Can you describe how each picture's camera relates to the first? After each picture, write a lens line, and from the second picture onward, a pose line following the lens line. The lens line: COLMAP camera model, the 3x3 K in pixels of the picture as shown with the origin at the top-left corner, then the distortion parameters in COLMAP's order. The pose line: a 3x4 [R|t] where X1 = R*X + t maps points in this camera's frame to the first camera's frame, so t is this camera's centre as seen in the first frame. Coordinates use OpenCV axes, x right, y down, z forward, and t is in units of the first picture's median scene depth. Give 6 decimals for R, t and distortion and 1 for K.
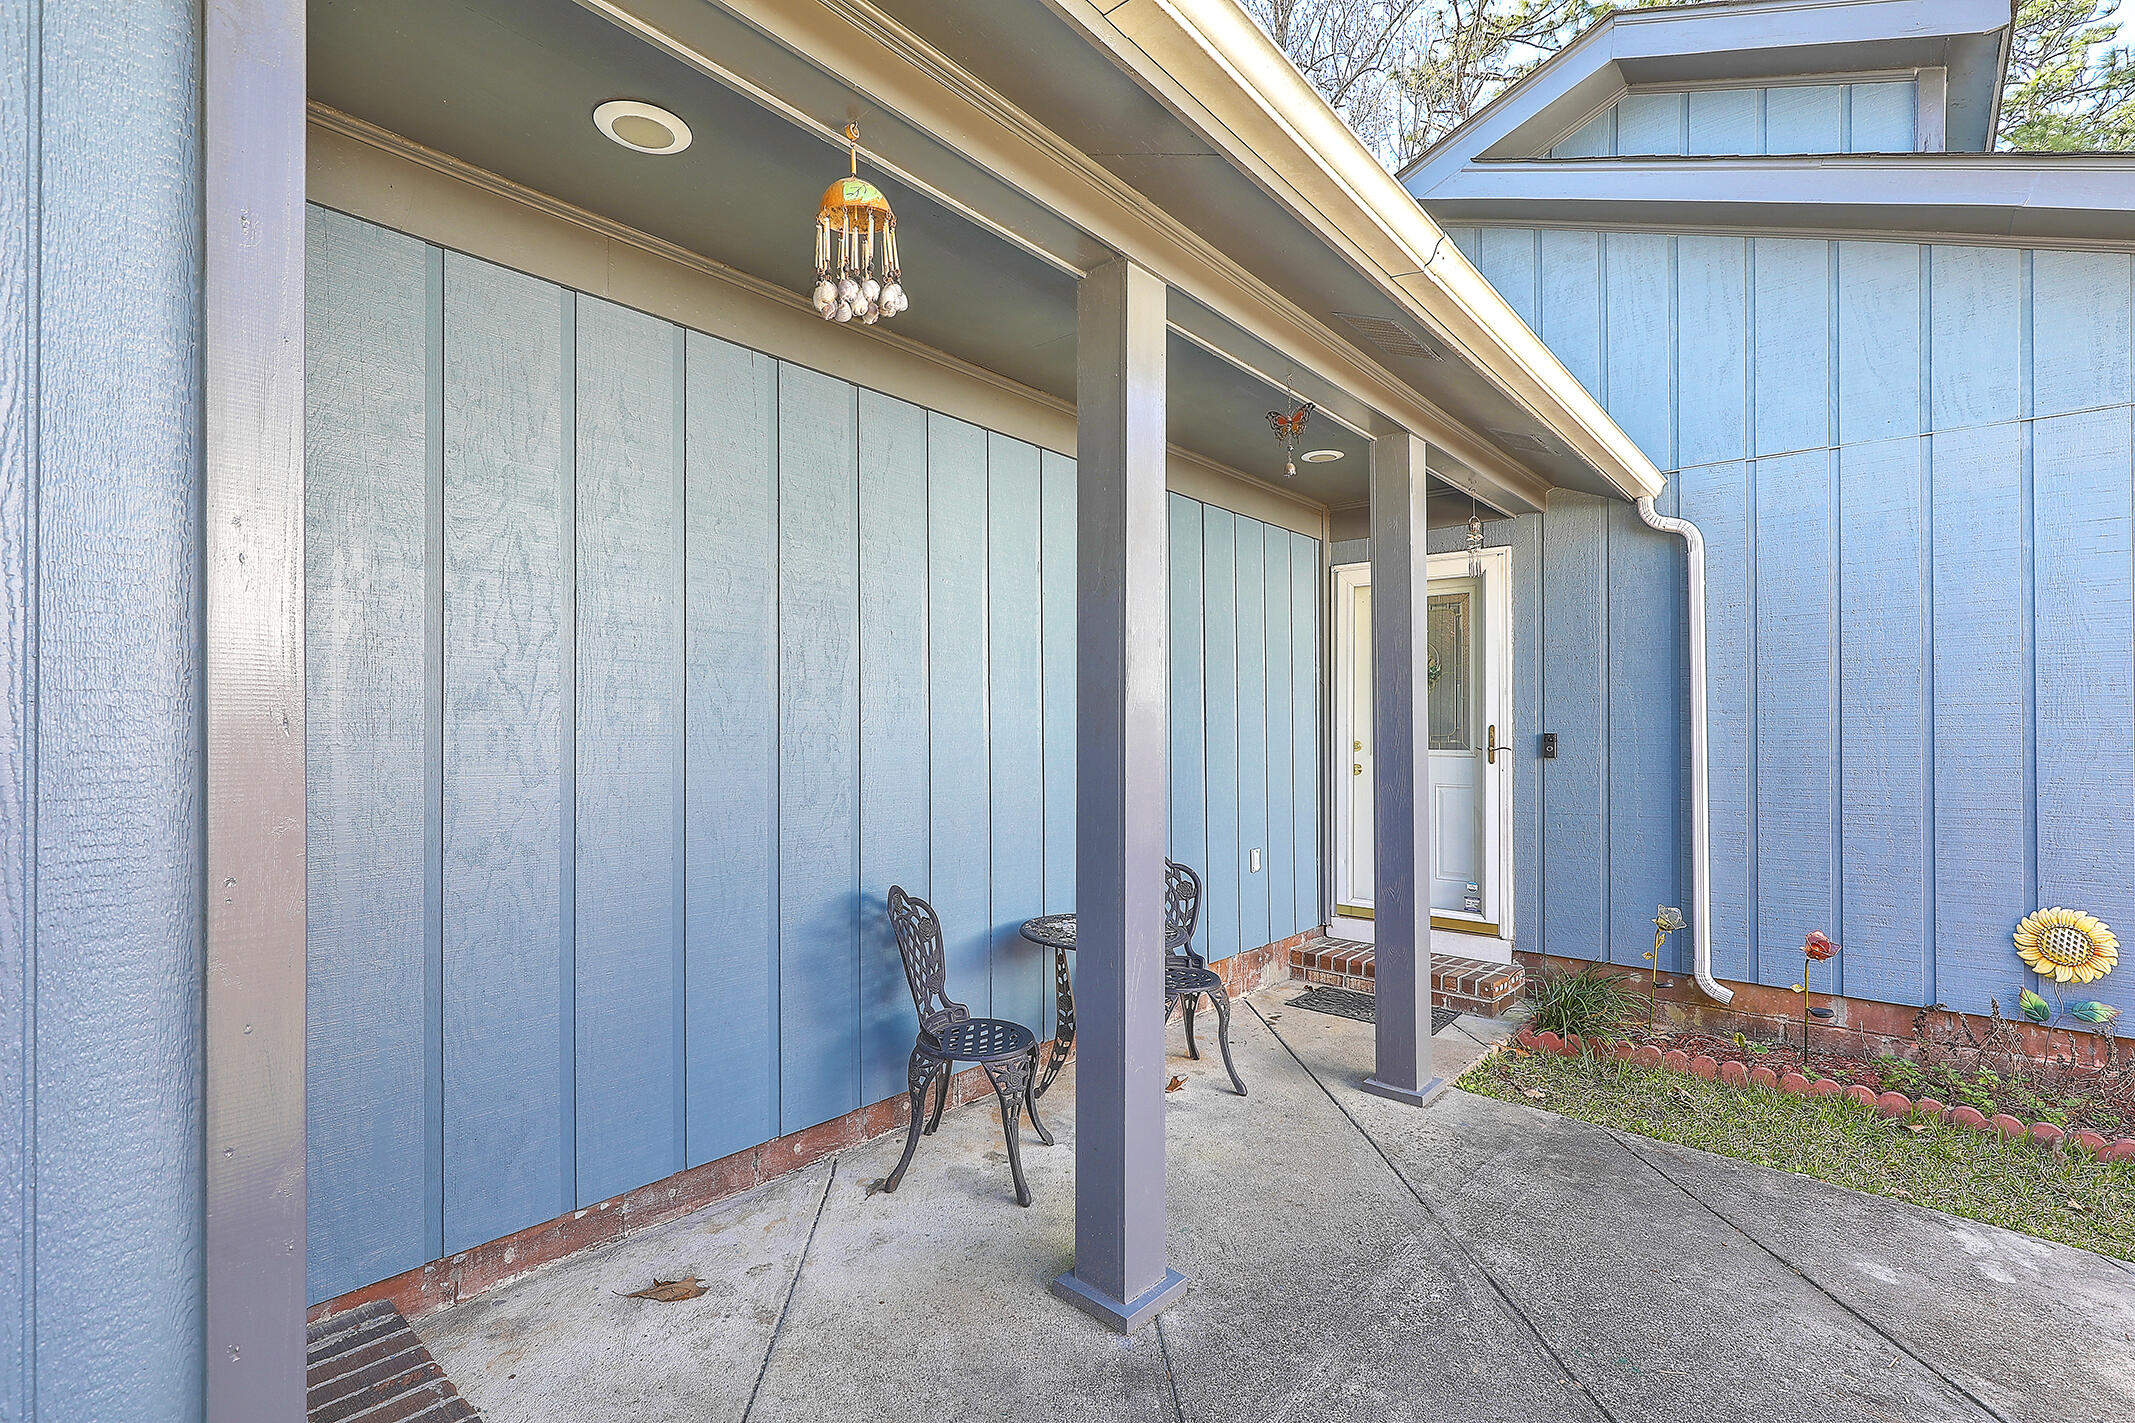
lens RADIAL K [[958.6, 0, 1065.3], [0, 958.6, 731.3], [0, 0, 1]] dist [0.000724, -0.000720]
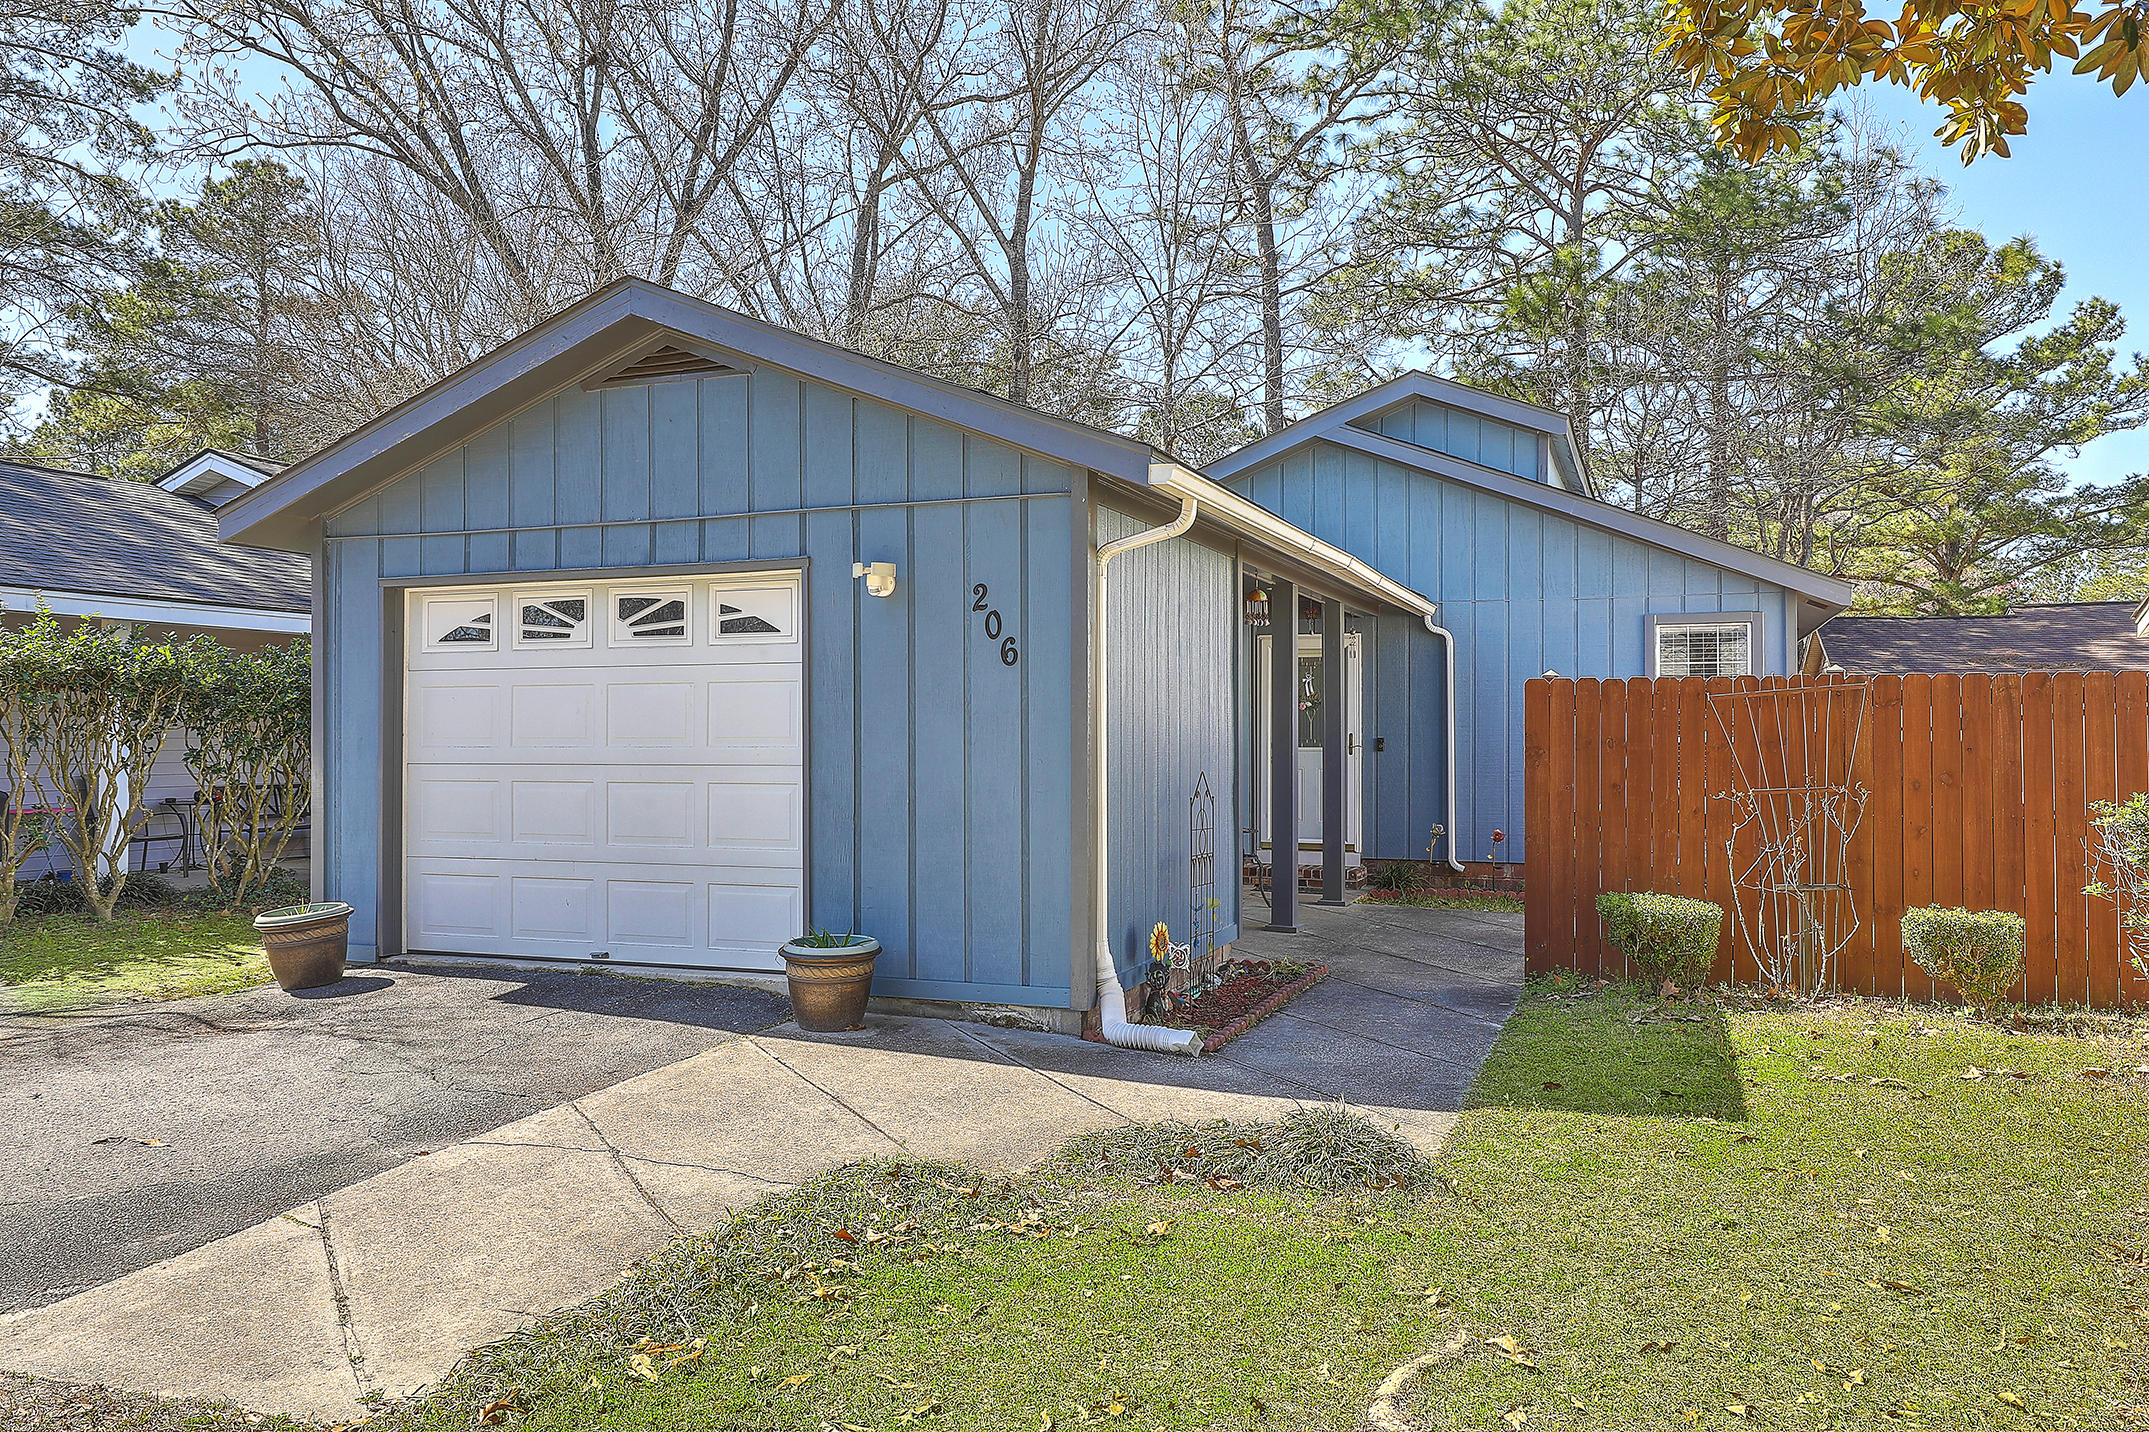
lens RADIAL K [[1551.8, 0, 1075.4], [0, 1551.8, 715.0], [0, 0, 1]] dist [0.001784, 0.000136]
pose [[0.937107, 0.000852, 0.349042, -1.147601], [-0.002670, 0.999985, 0.004729, -0.056917], [-0.349033, -0.005364, 0.937095, -1.678749]]
